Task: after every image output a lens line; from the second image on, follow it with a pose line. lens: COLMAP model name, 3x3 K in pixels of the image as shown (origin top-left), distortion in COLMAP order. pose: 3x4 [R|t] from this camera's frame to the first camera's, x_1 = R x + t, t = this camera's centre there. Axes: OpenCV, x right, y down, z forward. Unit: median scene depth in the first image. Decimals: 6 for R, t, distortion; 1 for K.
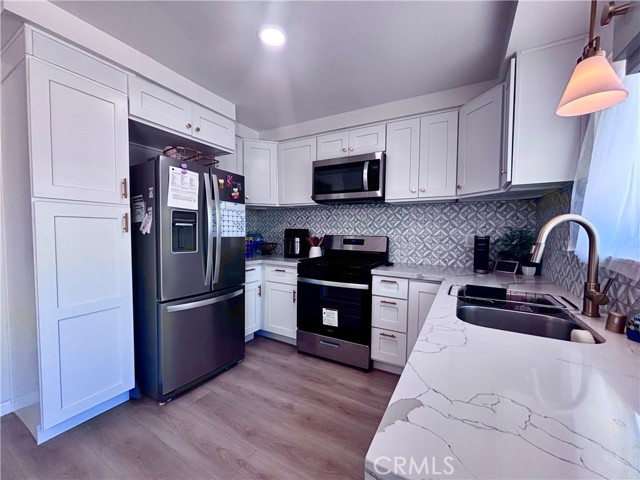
lens RADIAL K [[257.0, 0, 319.3], [0, 257.0, 241.5], [0, 0, 1]] dist [0.005192, -0.002173]
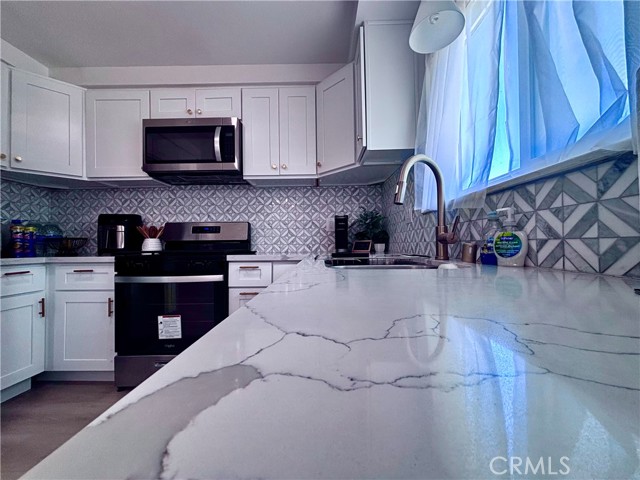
lens RADIAL K [[257.0, 0, 320.0], [0, 257.0, 241.6], [0, 0, 1]] dist [0.005192, -0.002173]
pose [[0.876862, -0.015625, 0.480488, 0.067124], [0.042384, 0.998092, -0.044891, 0.104137], [-0.478870, 0.059728, 0.875851, 0.148559]]
